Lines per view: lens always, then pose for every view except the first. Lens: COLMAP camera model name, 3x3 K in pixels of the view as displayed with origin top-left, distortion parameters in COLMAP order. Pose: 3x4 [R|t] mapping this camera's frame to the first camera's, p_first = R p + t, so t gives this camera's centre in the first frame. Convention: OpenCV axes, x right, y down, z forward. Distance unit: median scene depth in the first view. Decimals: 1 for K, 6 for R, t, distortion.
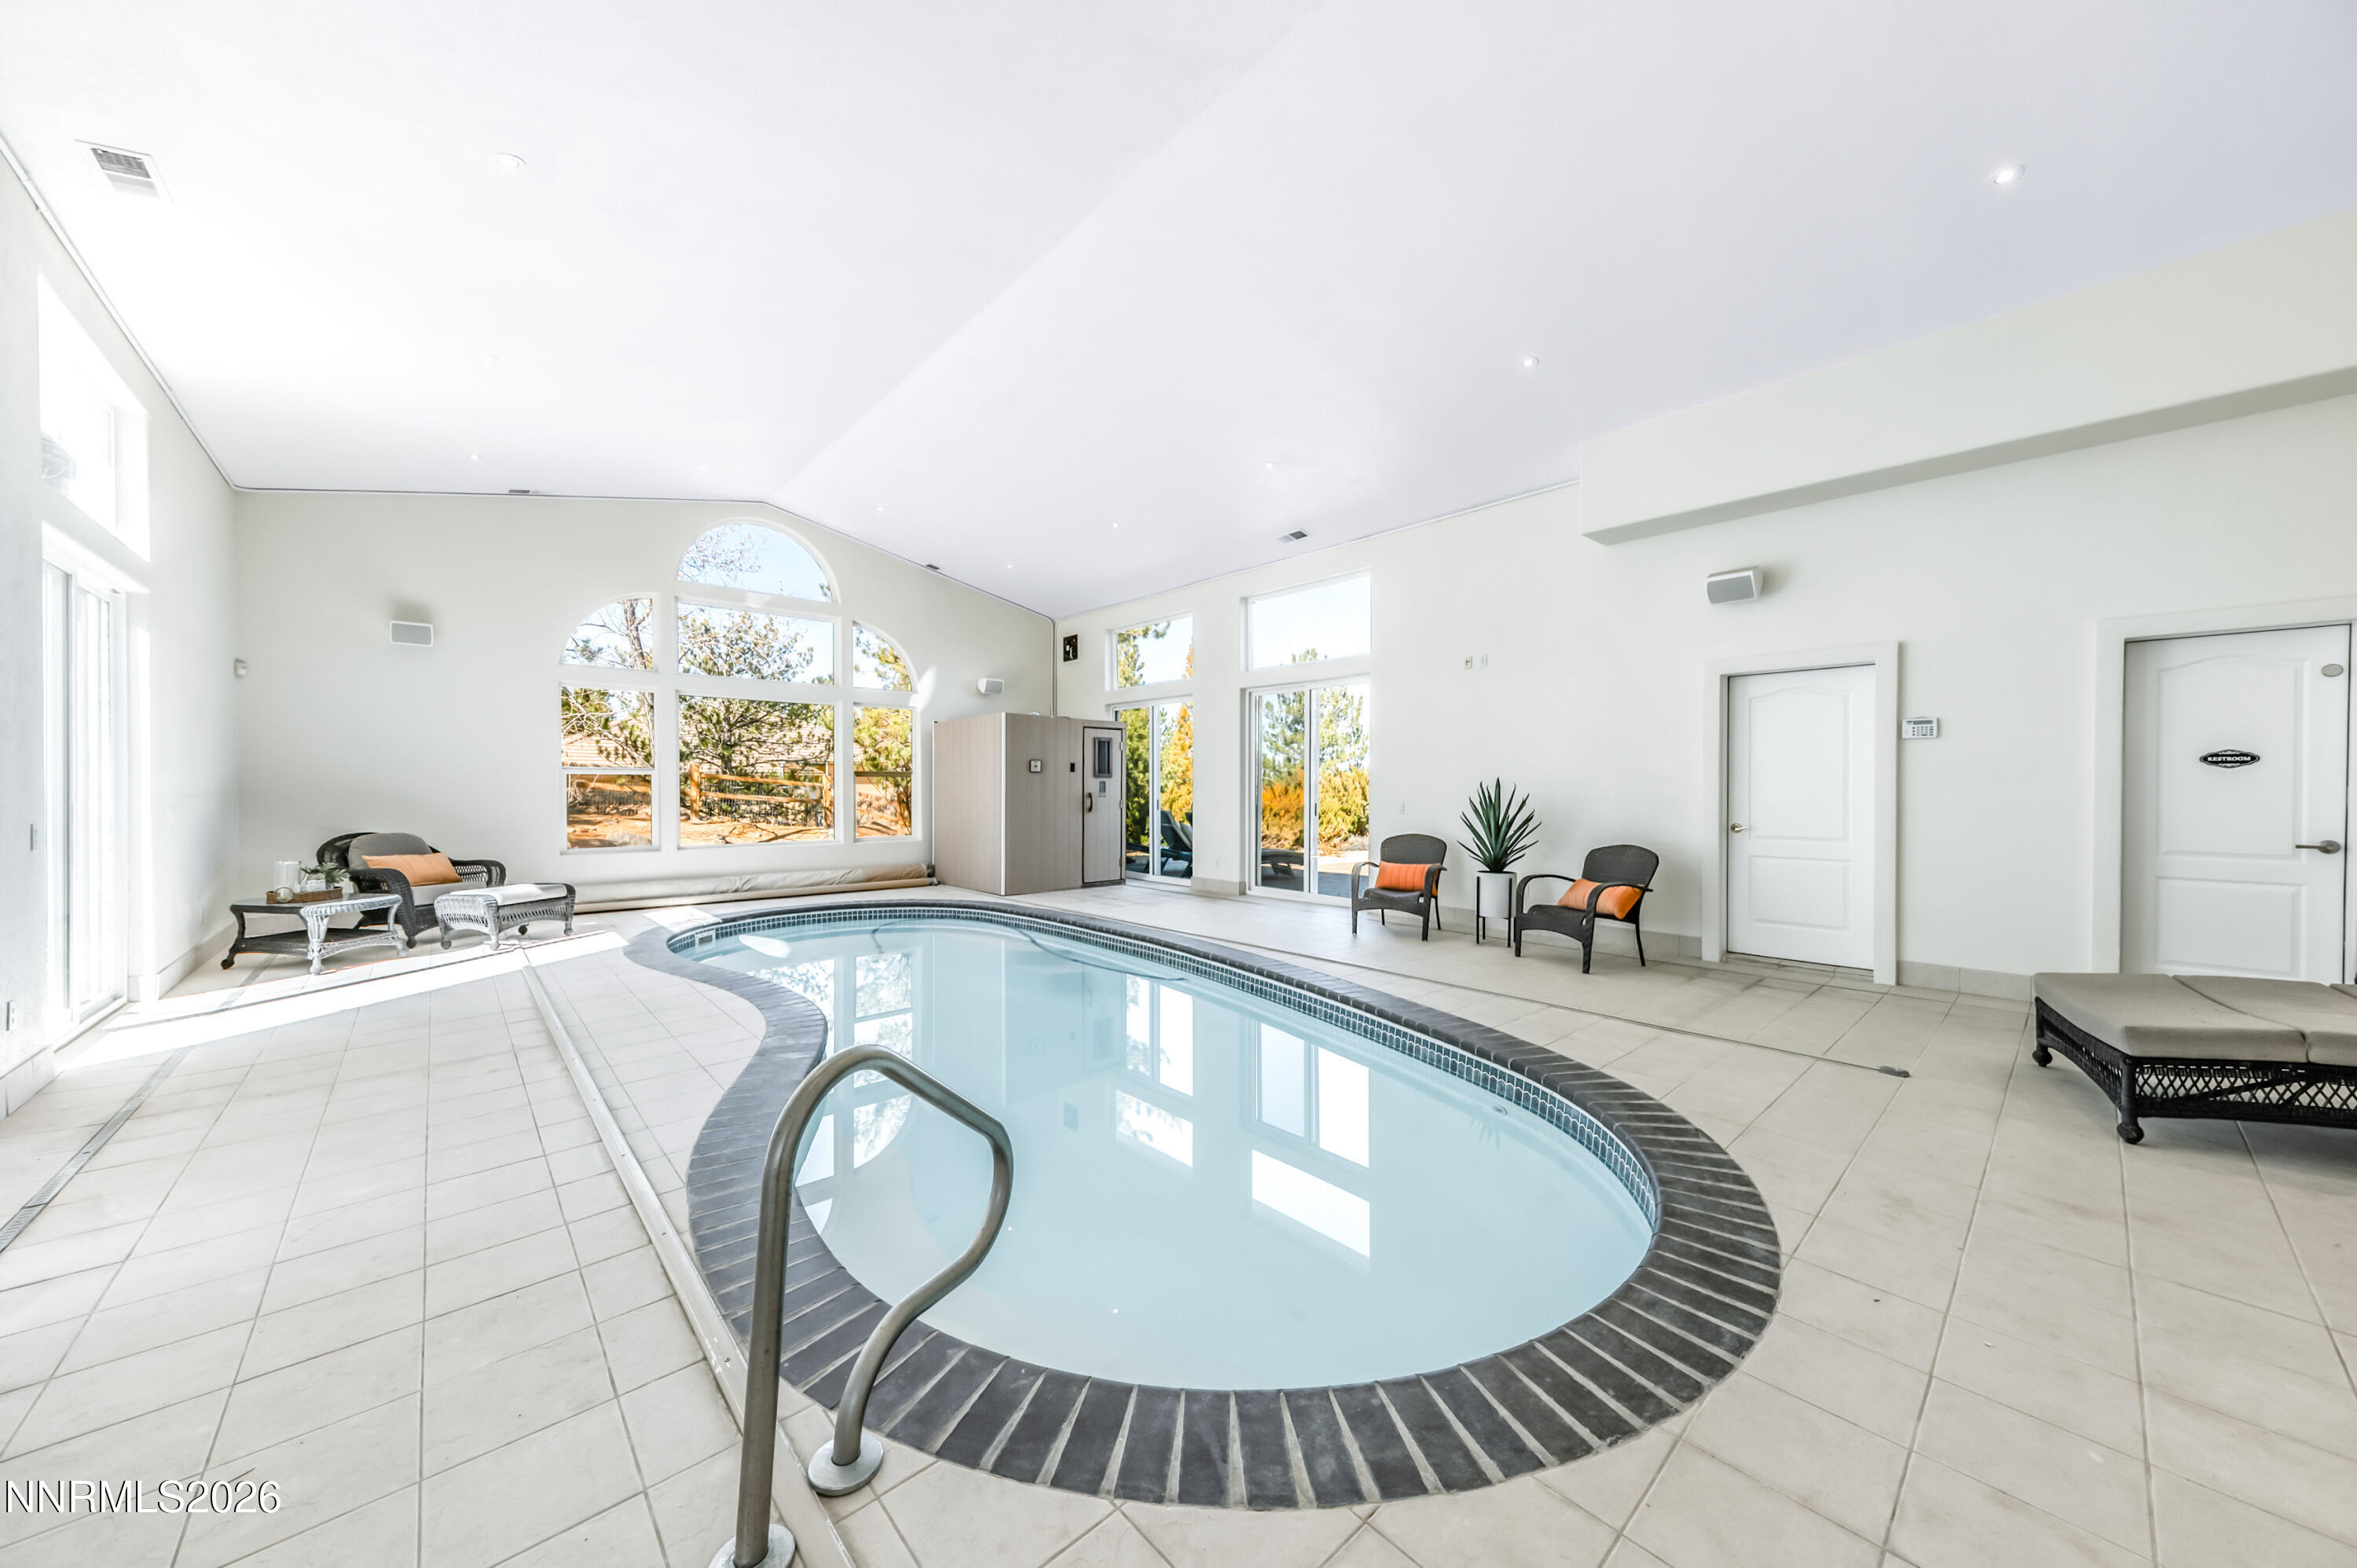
lens RADIAL K [[828.1, 0, 1178.5], [0, 828.1, 784.0], [0, 0, 1]] dist [0.000242, -0.000041]
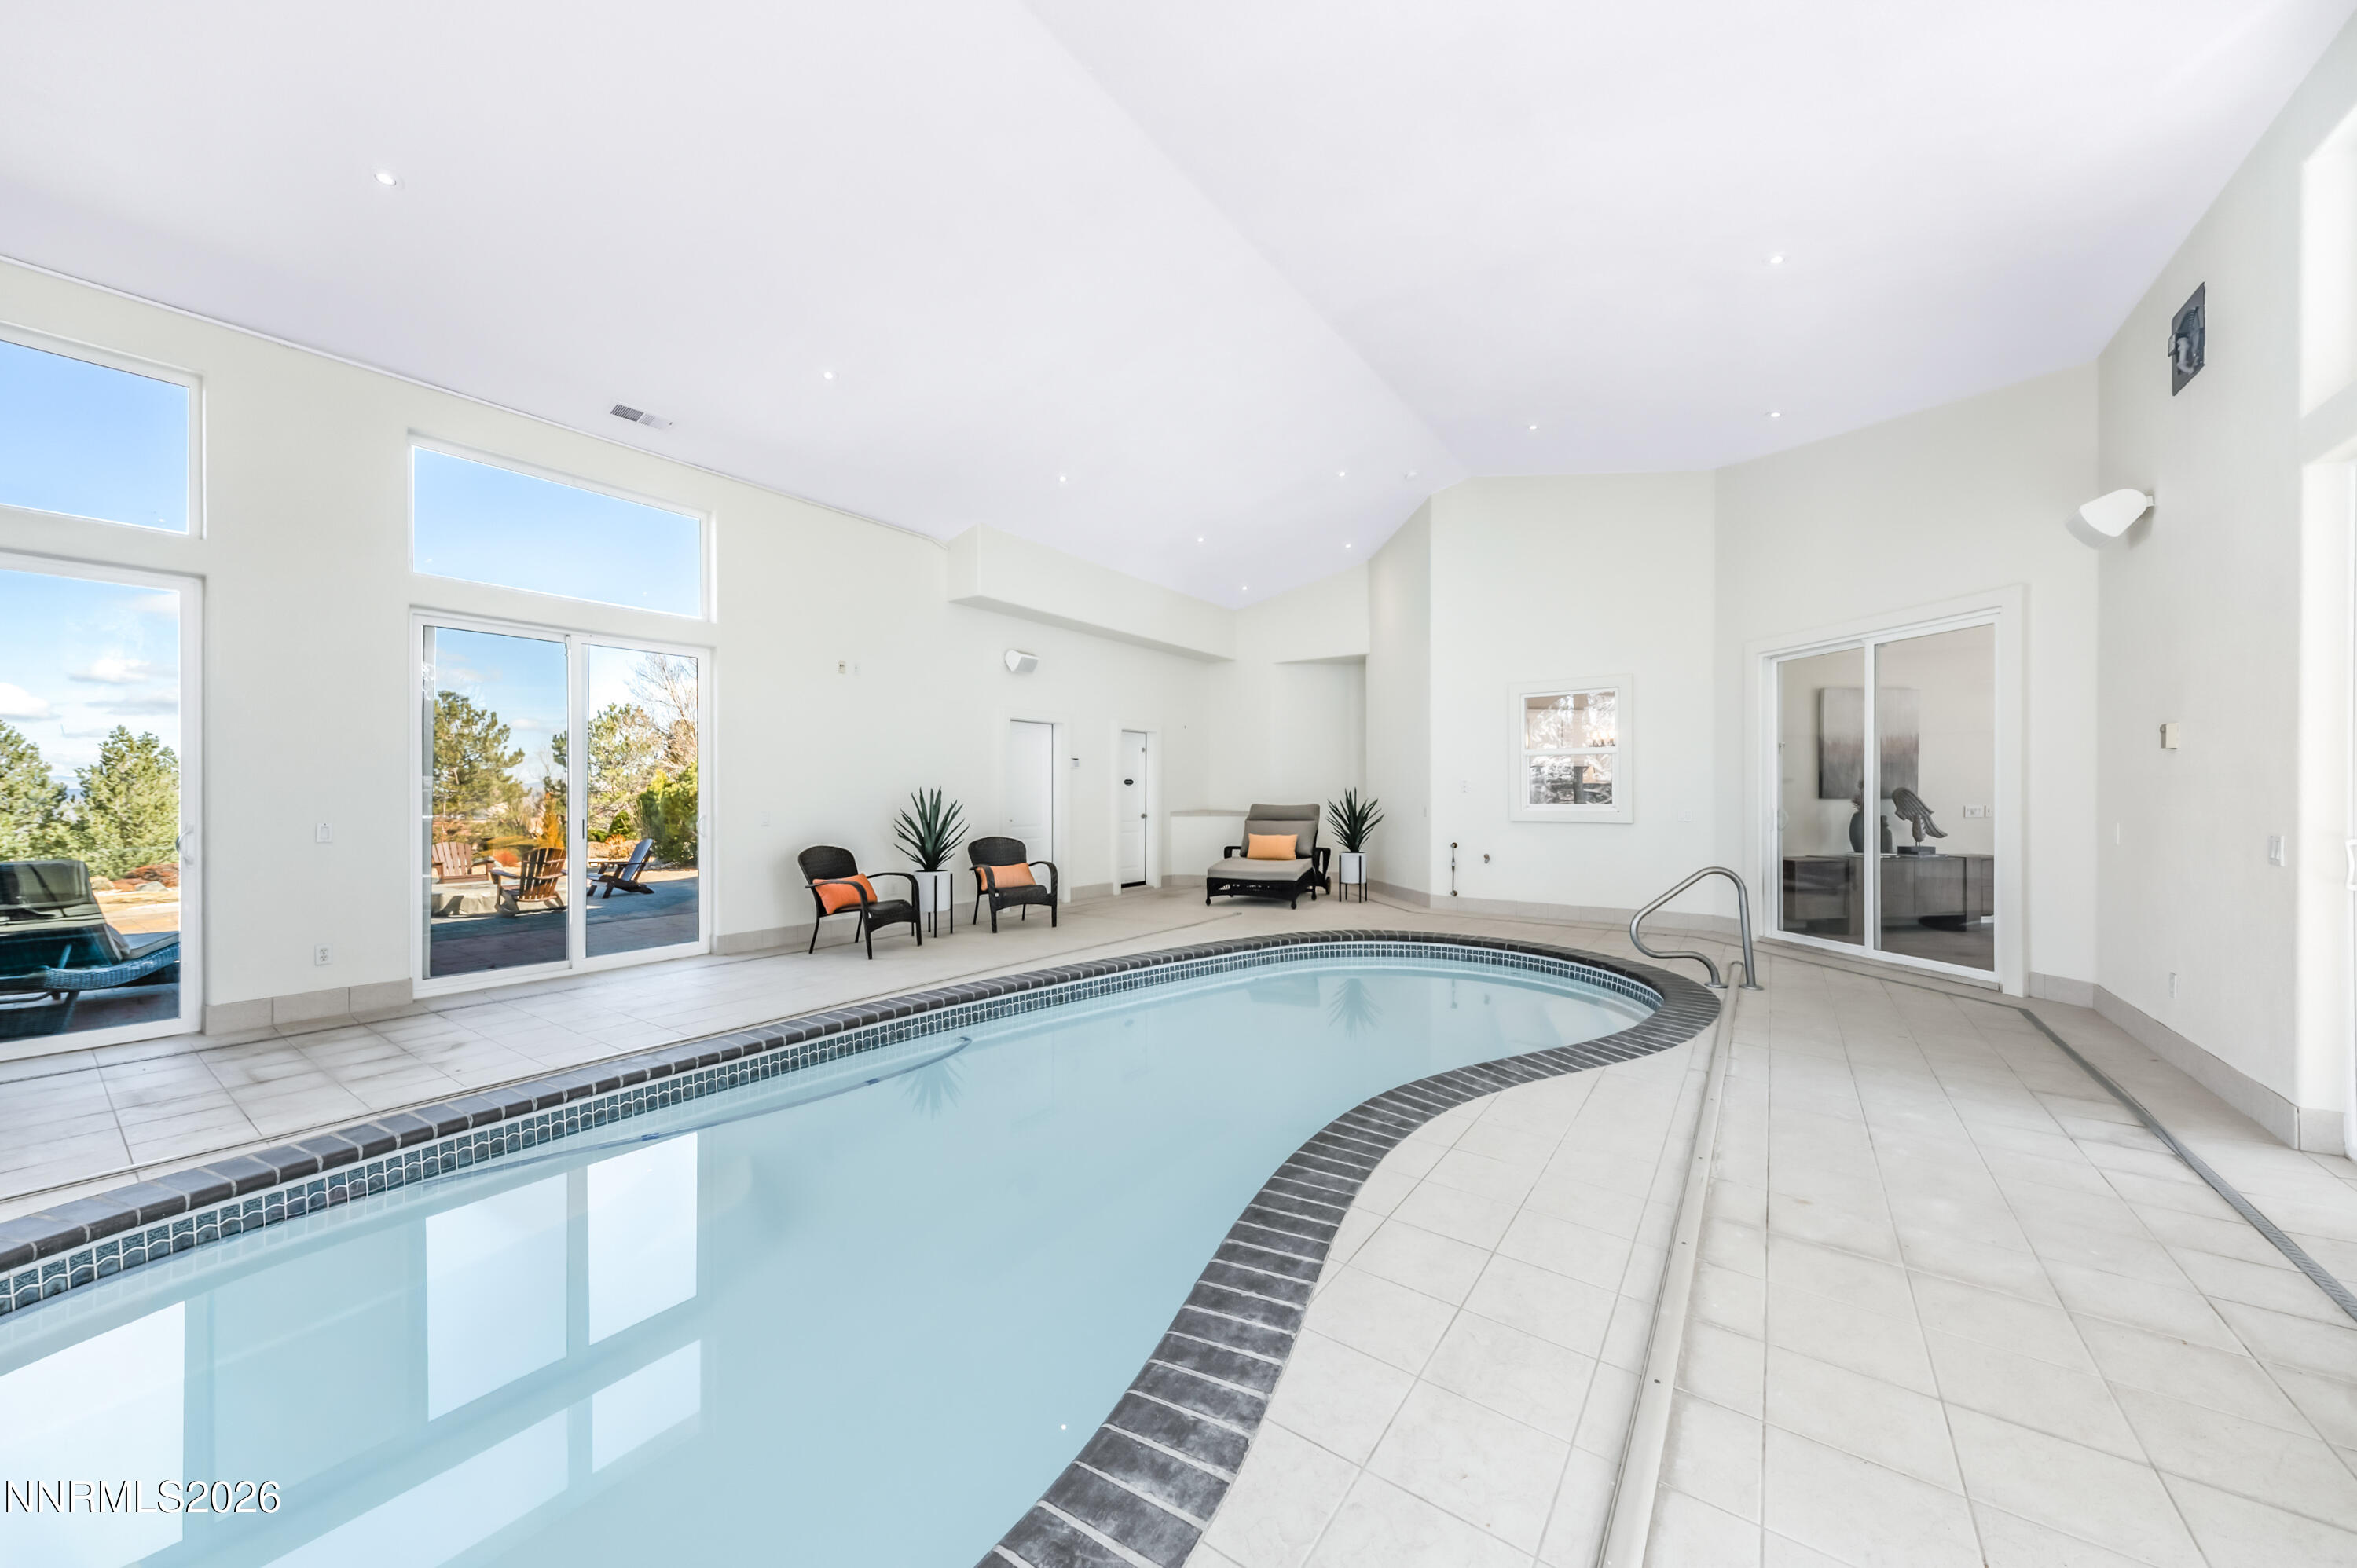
lens RADIAL K [[828.1, 0, 1178.5], [0, 828.1, 784.0], [0, 0, 1]] dist [0.000242, -0.000041]
pose [[-0.214128, 0.011499, 0.976738, -0.758055], [-0.003611, 0.999915, -0.012564, 0.003247], [-0.976799, -0.006218, -0.214068, 0.902531]]
